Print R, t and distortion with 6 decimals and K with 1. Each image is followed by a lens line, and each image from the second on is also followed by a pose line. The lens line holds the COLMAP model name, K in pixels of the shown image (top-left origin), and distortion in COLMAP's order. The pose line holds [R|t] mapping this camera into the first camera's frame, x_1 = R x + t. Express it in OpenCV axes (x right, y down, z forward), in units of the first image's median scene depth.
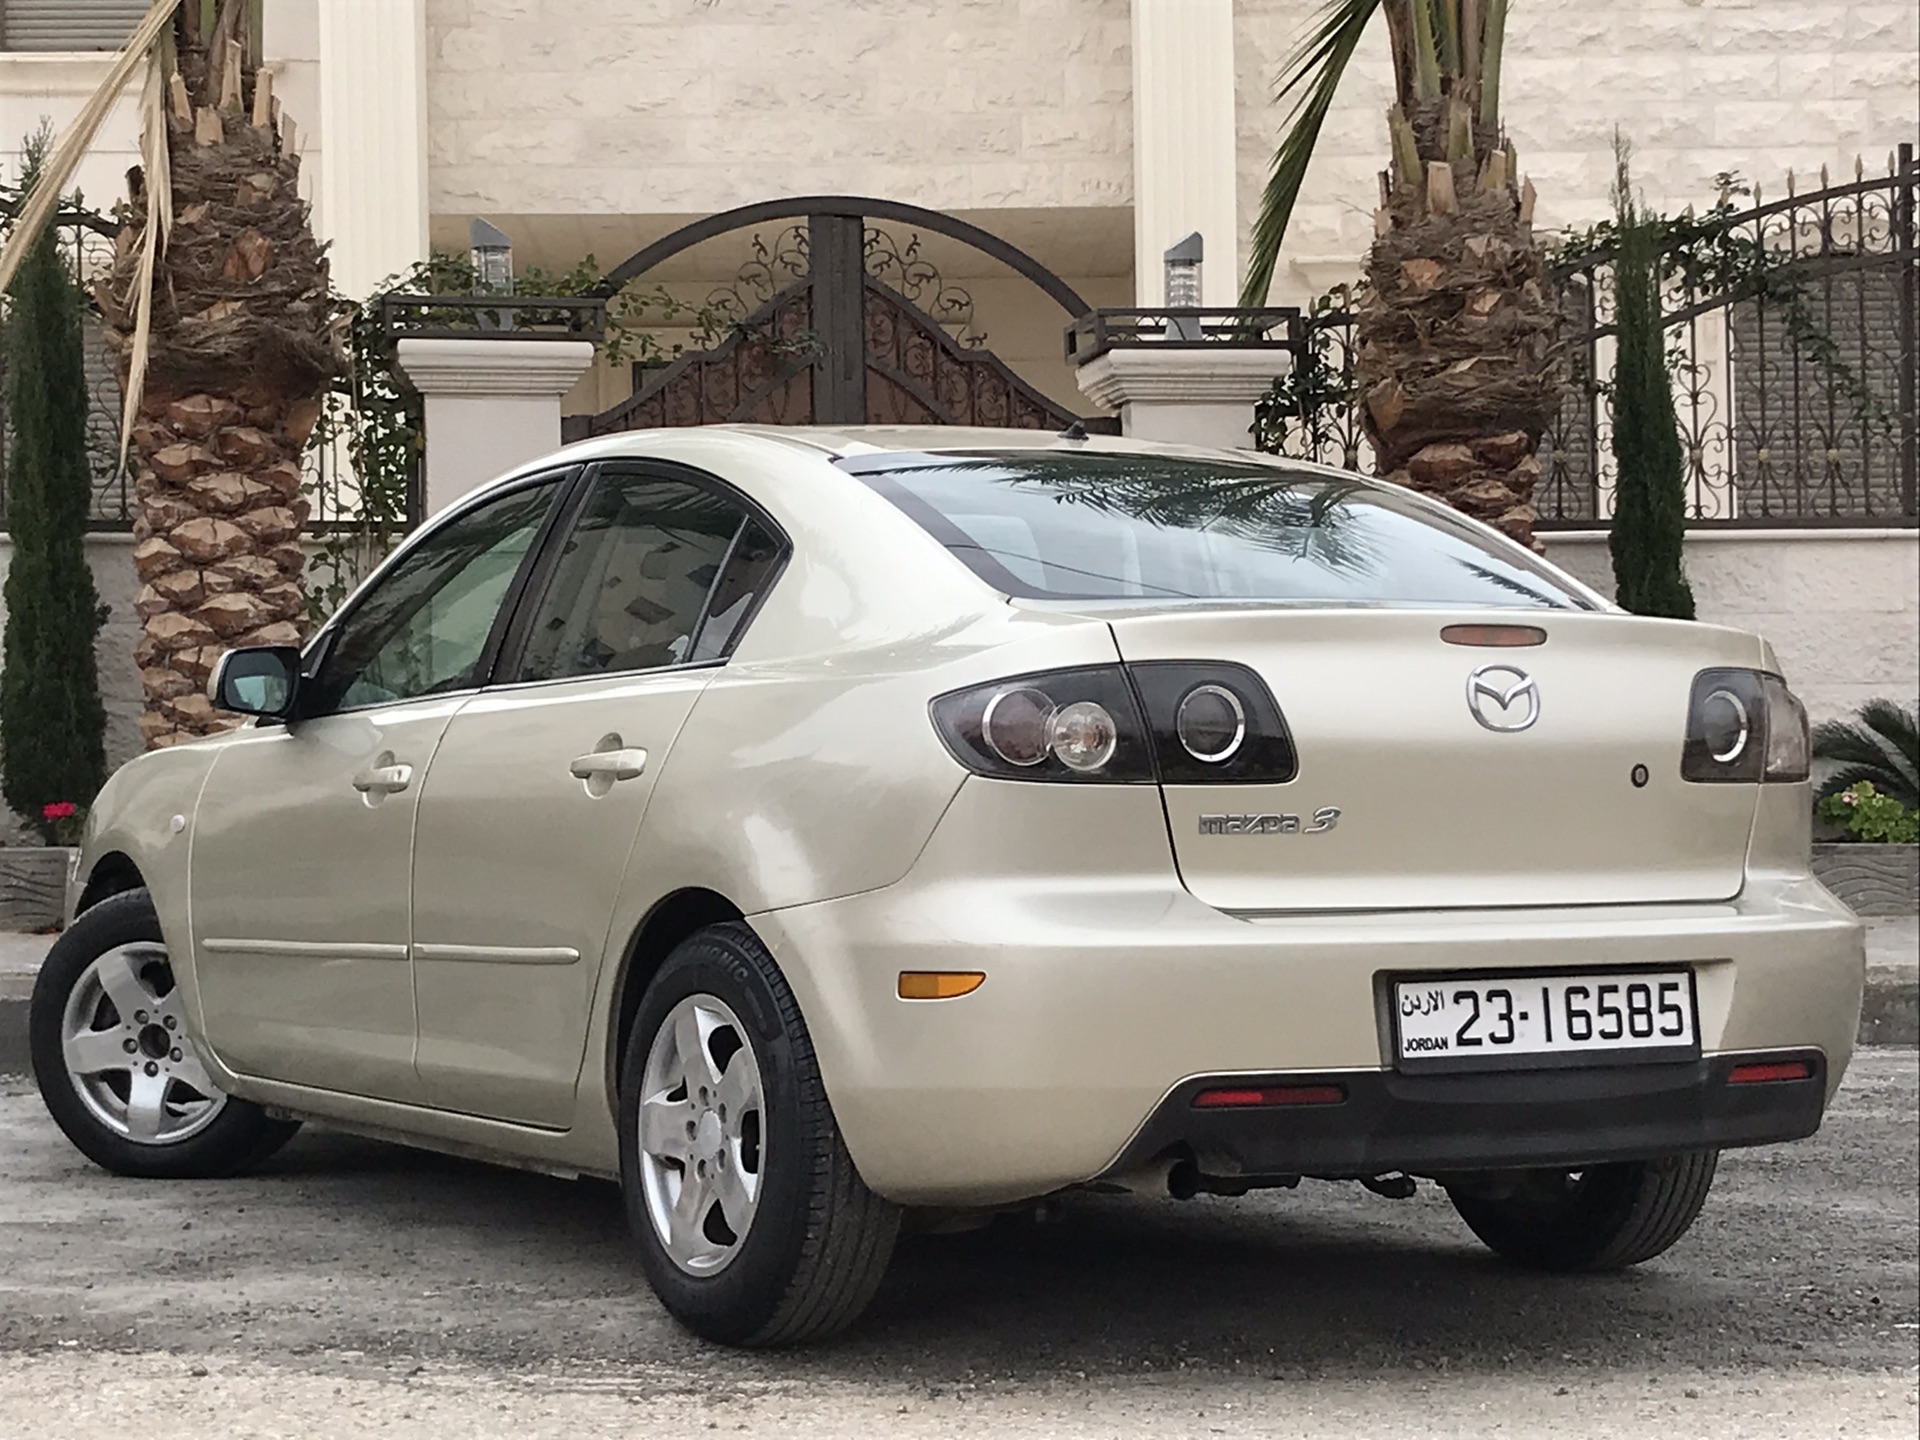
lens RADIAL K [[3851.0, 0, 957.8], [0, 3851.0, 737.8], [0, 0, 1]] dist [0.132171, 0.000000]
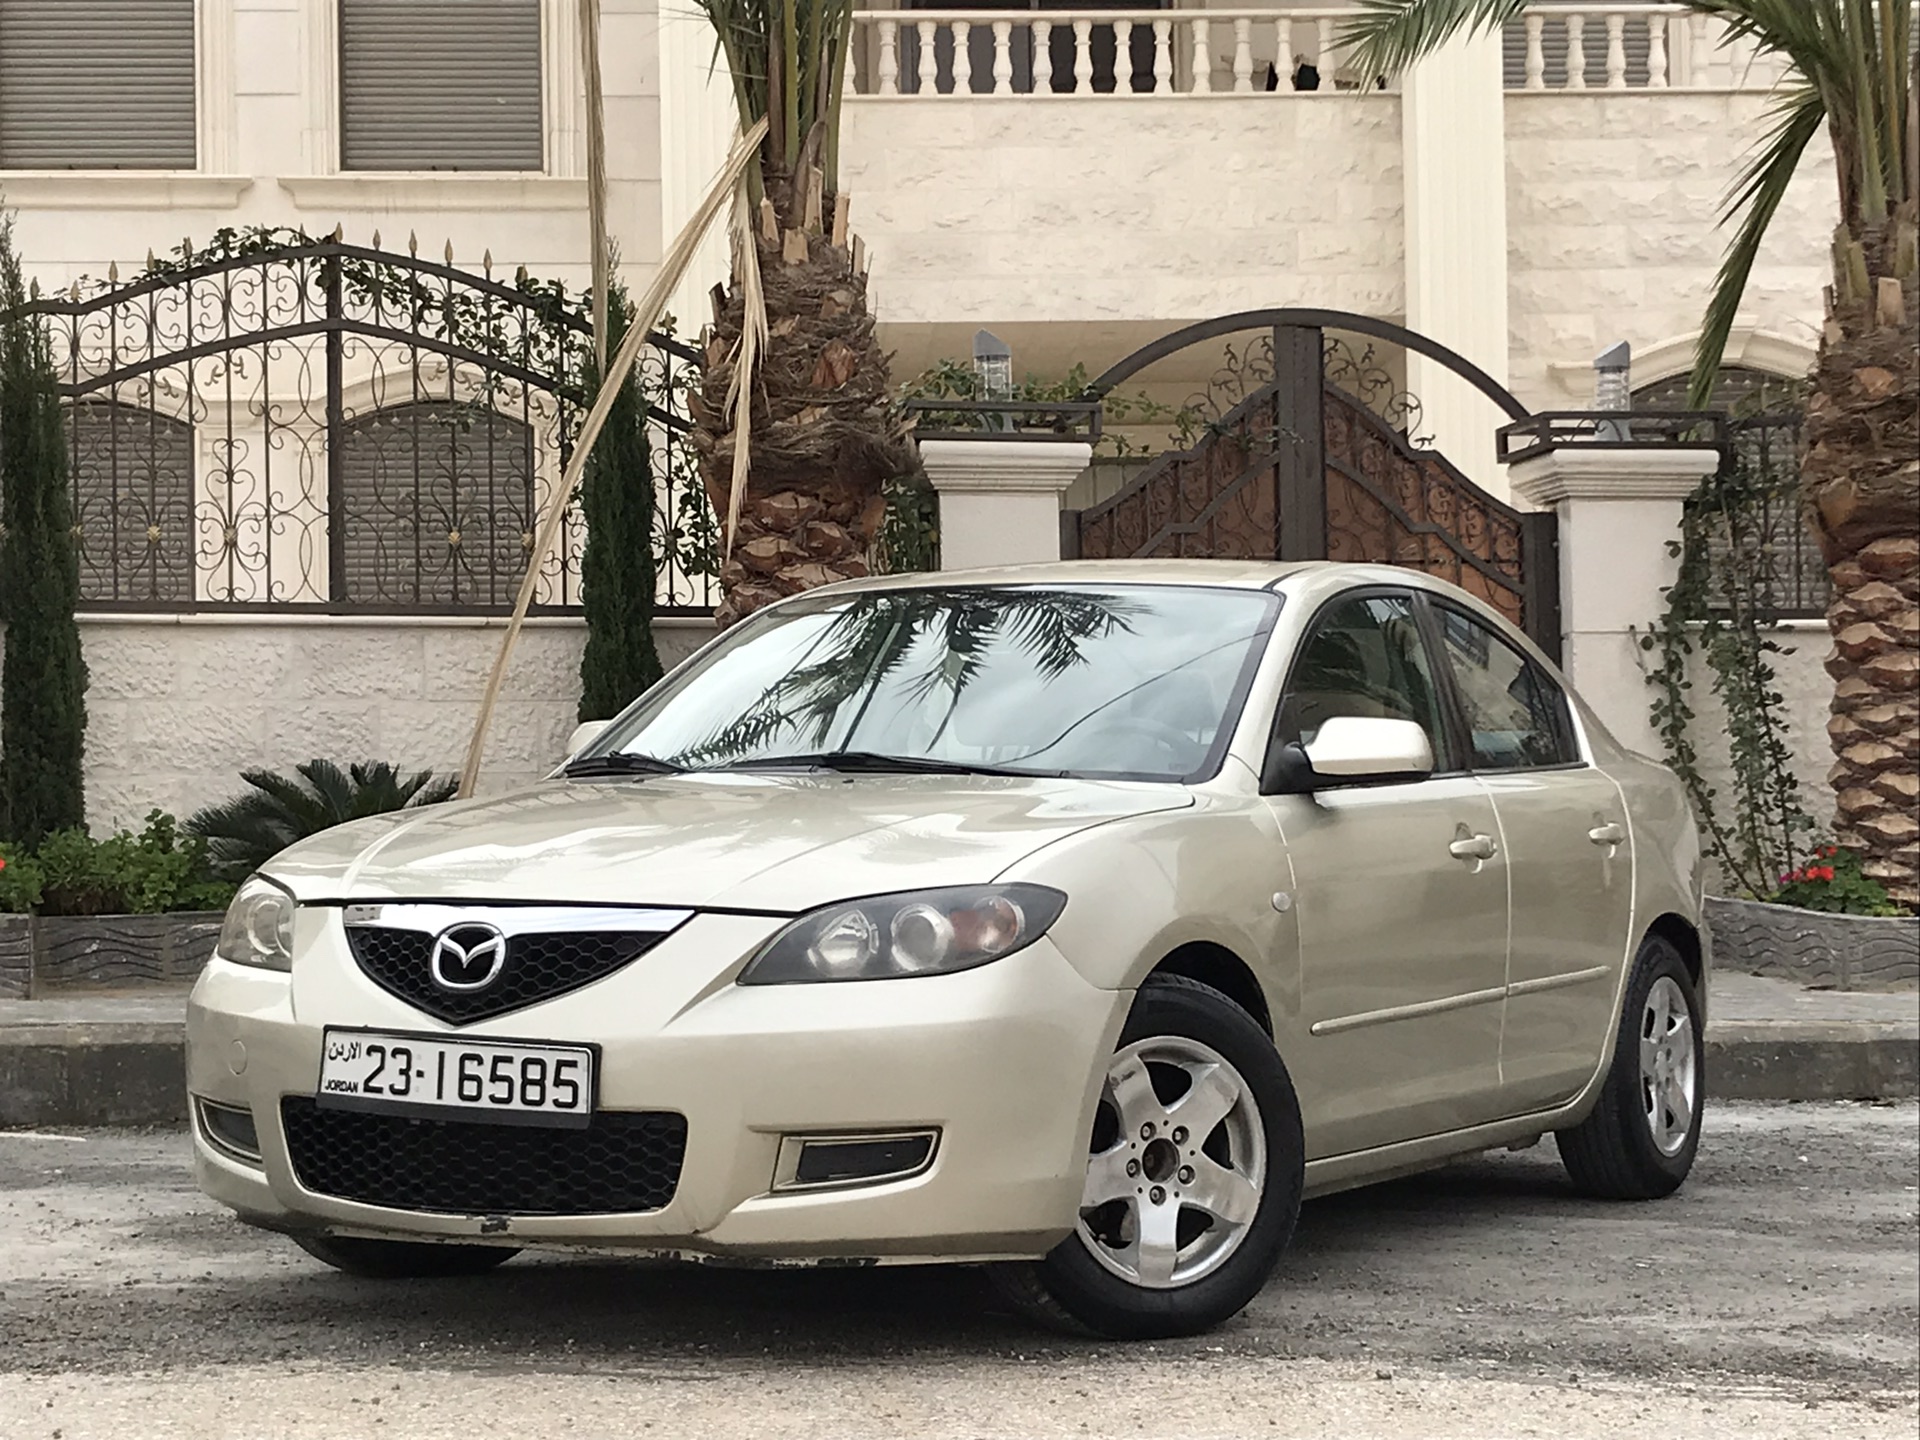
lens RADIAL K [[3646.5, 0, 957.1], [0, 3646.5, 710.8], [0, 0, 1]] dist [0.148461, 0.000000]
pose [[0.999870, 0.002243, 0.015962, -0.144333], [-0.001807, 0.999627, -0.027263, 0.000602], [-0.016017, 0.027231, 0.999501, -0.020754]]
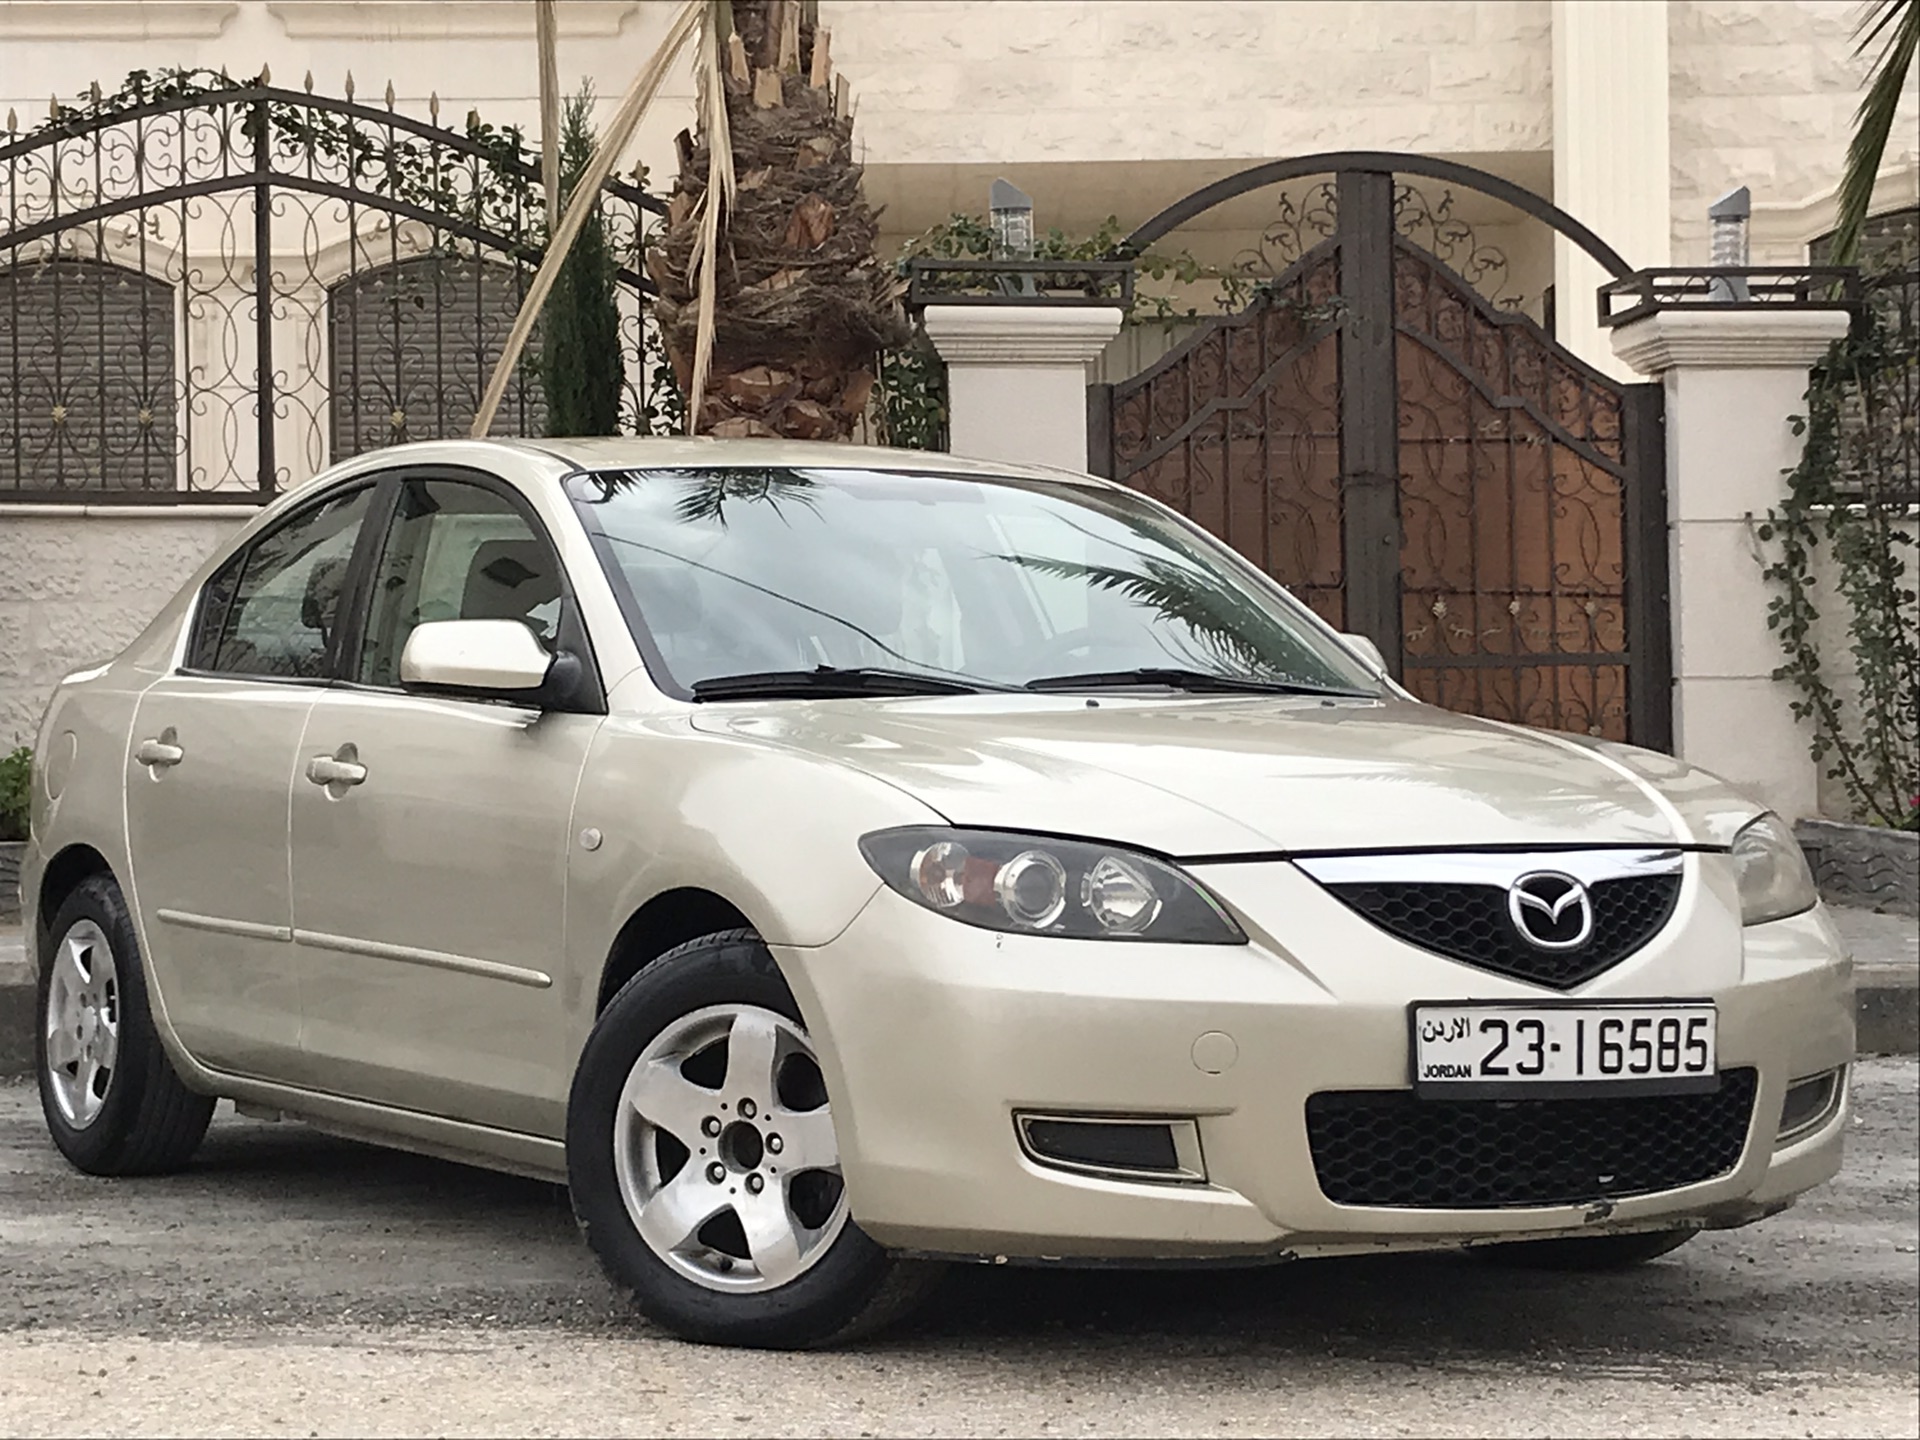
lens RADIAL K [[4228.5, 0, 957.0], [0, 4228.5, 710.8], [0, 0, 1]] dist [0.150504, 0.000000]
pose [[0.999501, 0.001662, -0.031553, -0.099302], [-0.001704, 0.999998, -0.001304, -0.001409], [0.031550, 0.001357, 0.999501, -0.045385]]
